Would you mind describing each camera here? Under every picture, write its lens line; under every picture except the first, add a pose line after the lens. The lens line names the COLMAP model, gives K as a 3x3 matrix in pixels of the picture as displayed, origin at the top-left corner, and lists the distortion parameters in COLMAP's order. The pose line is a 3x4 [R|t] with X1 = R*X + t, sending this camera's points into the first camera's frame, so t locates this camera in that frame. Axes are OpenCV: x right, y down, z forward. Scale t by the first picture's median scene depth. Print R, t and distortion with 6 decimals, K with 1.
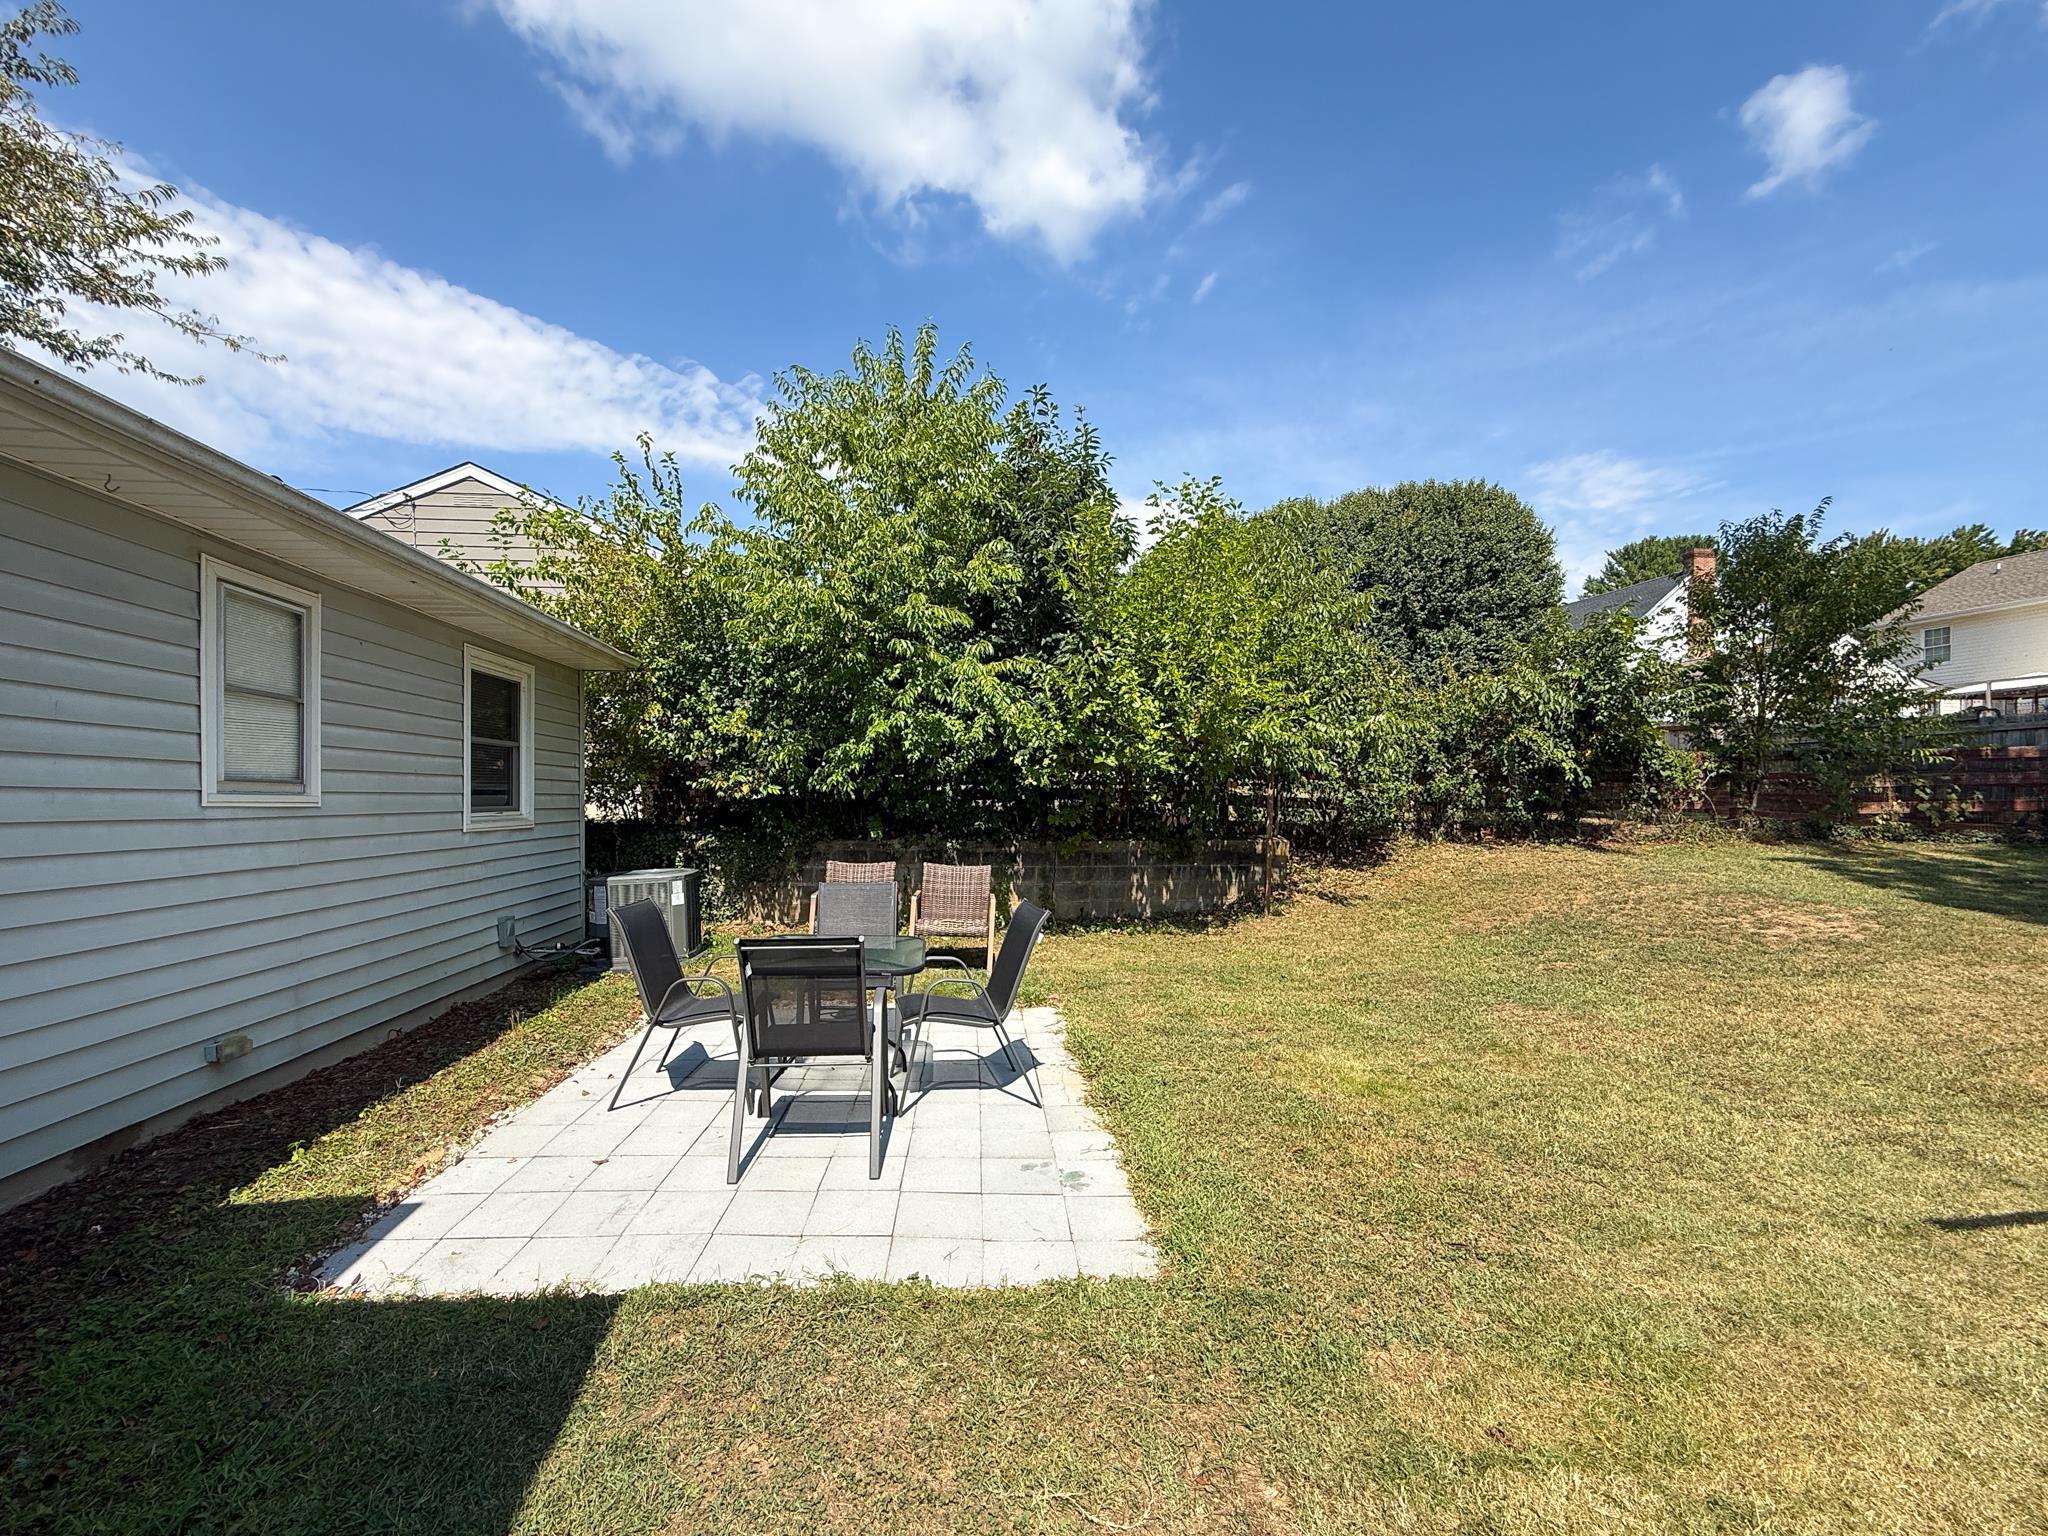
lens RADIAL K [[827.1, 0, 979.6], [0, 827.1, 804.3], [0, 0, 1]] dist [0.004780, -0.000770]
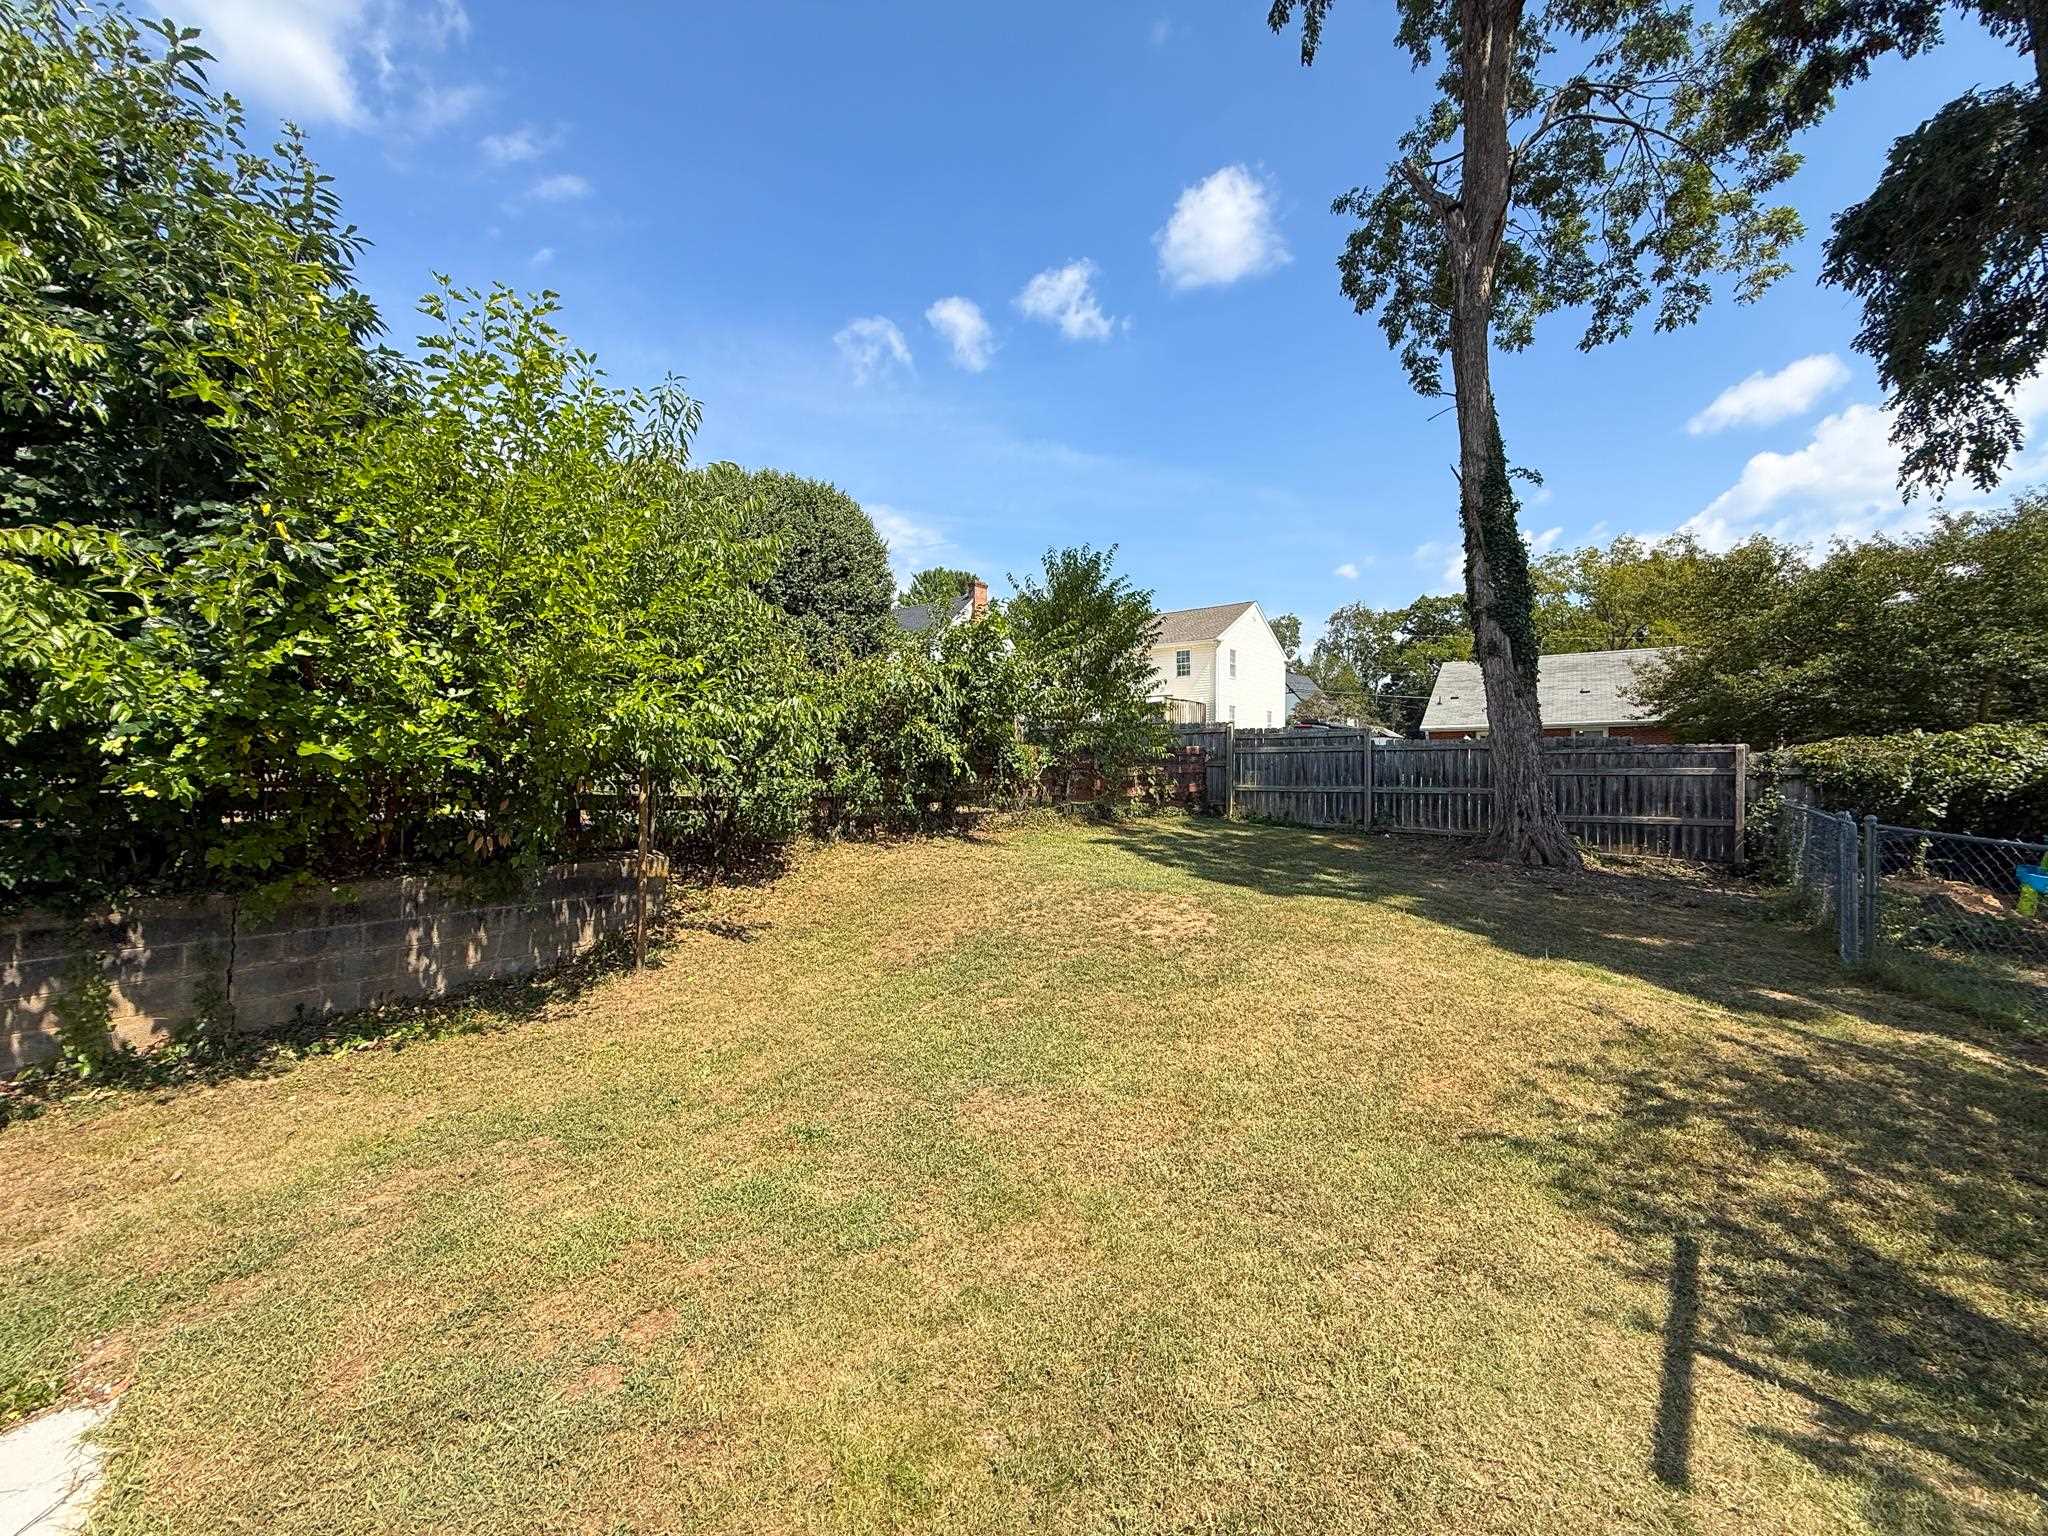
lens RADIAL K [[827.1, 0, 1024.4], [0, 827.1, 773.5], [0, 0, 1]] dist [0.004780, -0.000770]
pose [[0.708990, -0.005232, 0.705200, 0.075223], [0.009871, 0.999948, -0.002506, -0.026477], [-0.705150, 0.008738, 0.709004, 0.242924]]
